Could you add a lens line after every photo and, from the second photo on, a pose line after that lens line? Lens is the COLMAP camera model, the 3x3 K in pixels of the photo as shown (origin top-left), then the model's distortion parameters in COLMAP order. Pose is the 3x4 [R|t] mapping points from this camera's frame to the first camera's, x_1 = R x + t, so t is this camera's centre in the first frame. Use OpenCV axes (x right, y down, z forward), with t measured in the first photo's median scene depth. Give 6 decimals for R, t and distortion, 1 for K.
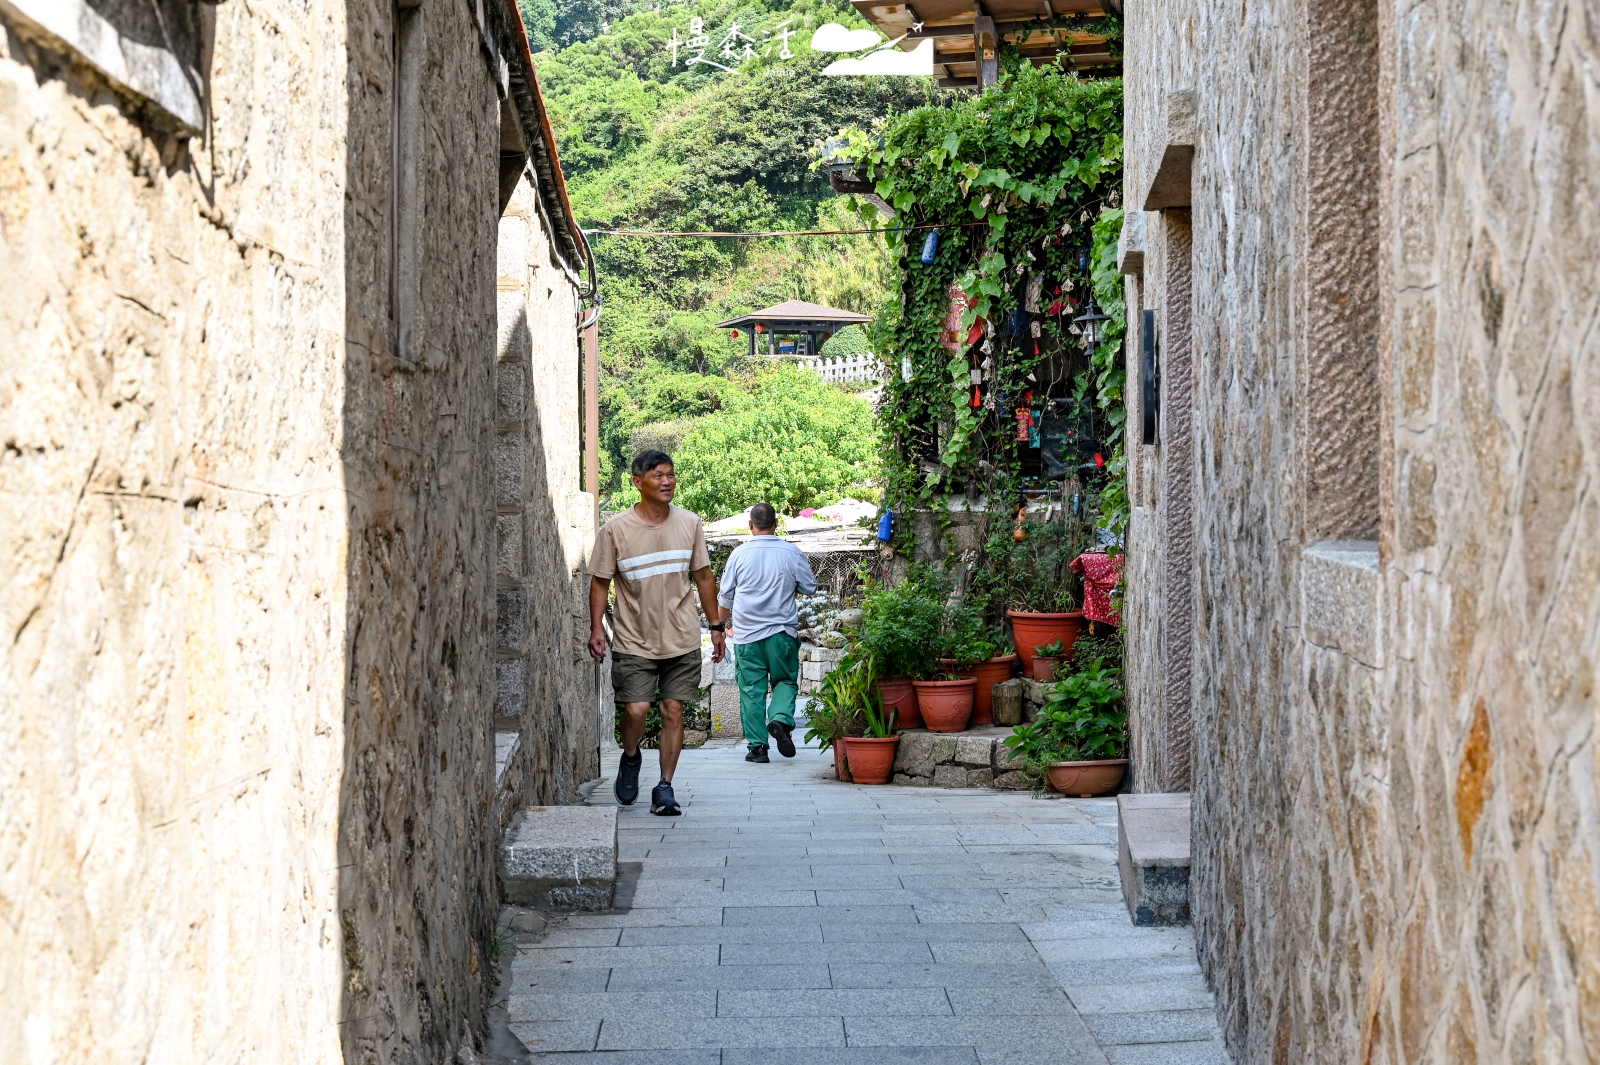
lens RADIAL K [[2200.9, 0, 796.8], [0, 2200.9, 530.3], [0, 0, 1]] dist [0.008686, 0.000000]
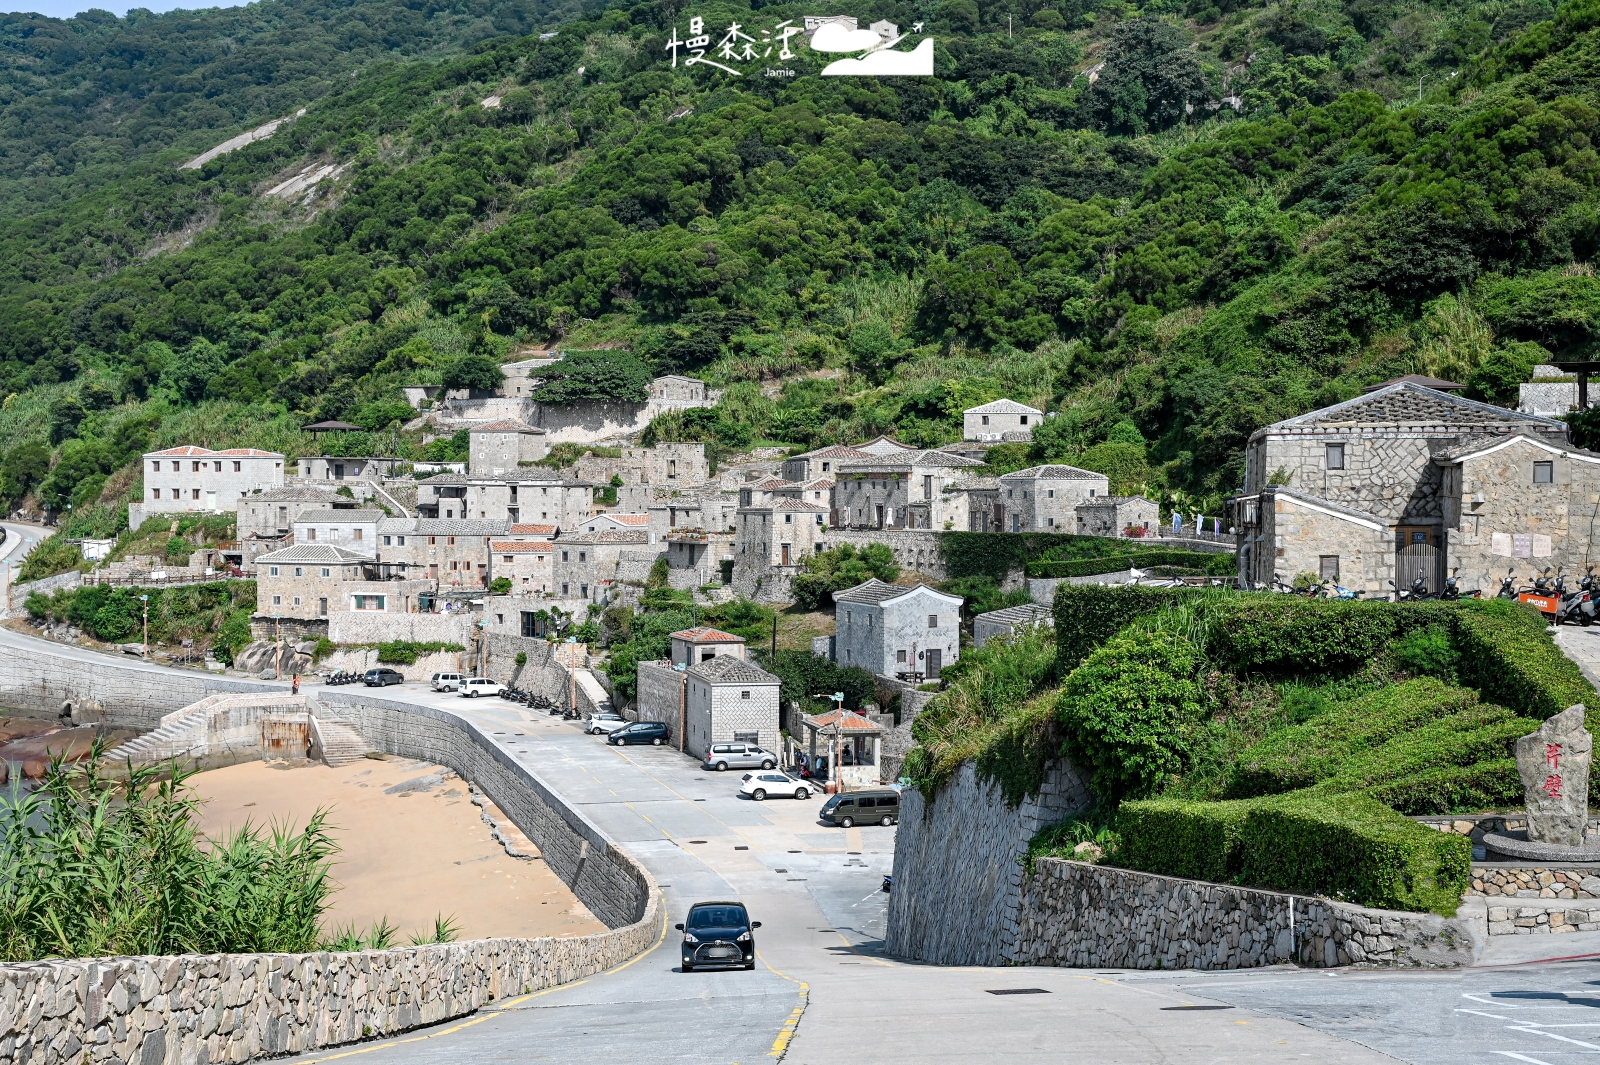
lens RADIAL K [[2087.6, 0, 813.0], [0, 2087.6, 535.5], [0, 0, 1]] dist [0.001707, 0.000000]
pose [[0.972980, 0.018334, -0.230158, -0.062128], [-0.017979, 0.999832, 0.003641, 0.010092], [0.230186, 0.000596, 0.973146, -0.460910]]
